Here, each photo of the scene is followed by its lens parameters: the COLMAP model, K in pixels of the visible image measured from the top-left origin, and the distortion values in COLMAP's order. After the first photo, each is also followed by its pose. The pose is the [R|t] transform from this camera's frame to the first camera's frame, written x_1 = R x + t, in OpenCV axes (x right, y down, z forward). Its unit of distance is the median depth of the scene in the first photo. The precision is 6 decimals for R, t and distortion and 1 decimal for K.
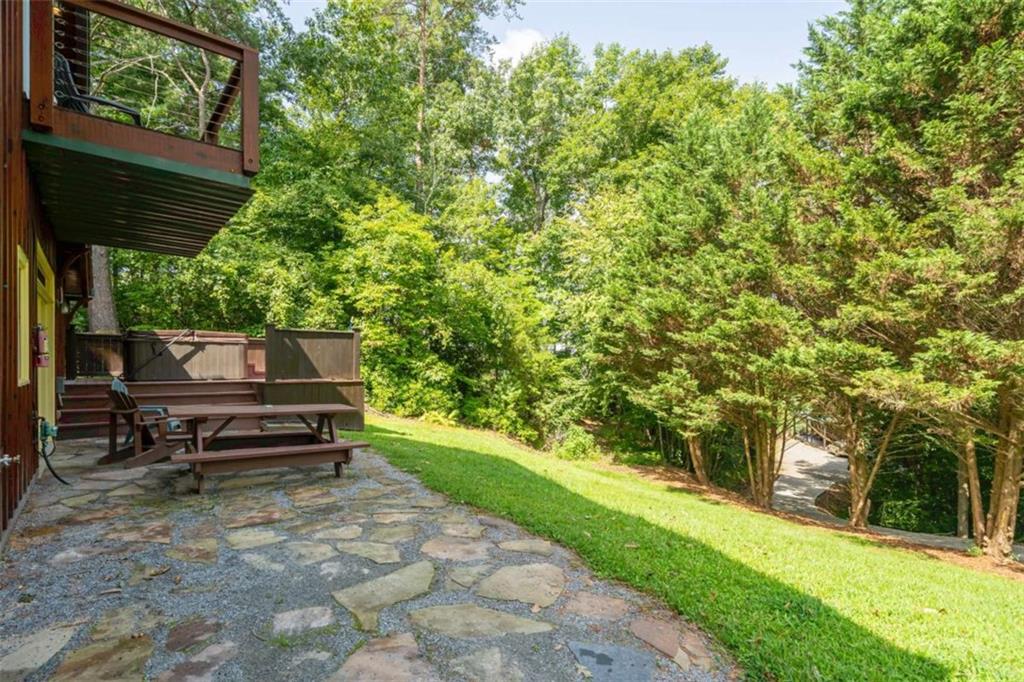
lens RADIAL K [[467.6, 0, 513.9], [0, 467.6, 359.0], [0, 0, 1]] dist [0.001583, 0.000121]
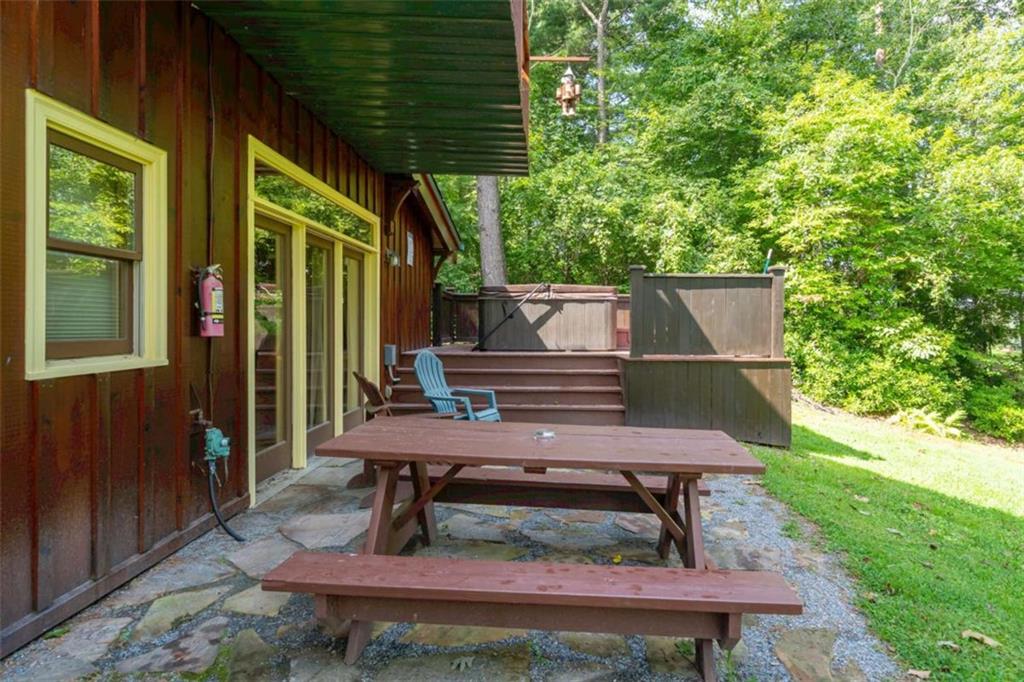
lens RADIAL K [[589.3, 0, 514.7], [0, 589.3, 320.7], [0, 0, 1]] dist [0.004769, 0.002904]
pose [[0.730128, -0.003184, -0.683303, -0.032381], [0.001612, 0.999994, -0.002937, -0.000107], [0.683309, 0.001043, 0.730129, 0.106326]]
